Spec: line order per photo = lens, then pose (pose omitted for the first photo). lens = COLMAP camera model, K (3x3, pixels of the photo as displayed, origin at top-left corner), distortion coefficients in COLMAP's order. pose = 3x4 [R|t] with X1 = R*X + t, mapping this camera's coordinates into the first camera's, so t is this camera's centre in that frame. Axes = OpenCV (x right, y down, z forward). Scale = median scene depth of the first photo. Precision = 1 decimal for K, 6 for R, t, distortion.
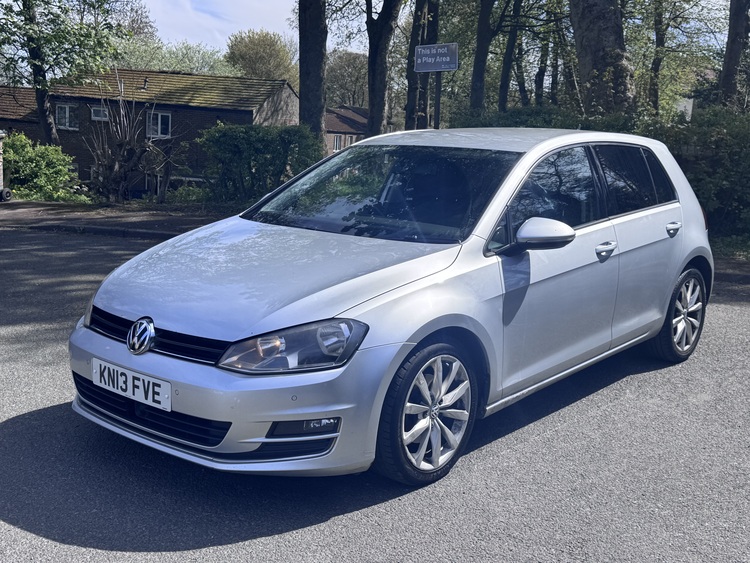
lens RADIAL K [[861.9, 0, 378.9], [0, 861.9, 274.9], [0, 0, 1]] dist [0.054883, 0.000000]
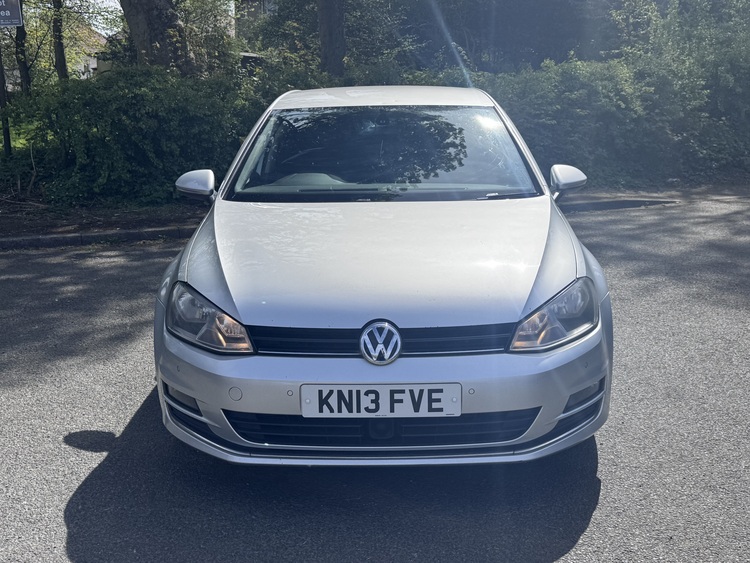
lens RADIAL K [[861.9, 0, 372.6], [0, 861.9, 284.2], [0, 0, 1]] dist [0.054883, 0.000000]
pose [[0.774510, -0.171275, 0.608933, -0.785353], [0.140896, 0.985173, 0.097893, -0.068033], [-0.616671, 0.009978, 0.787158, 0.352393]]
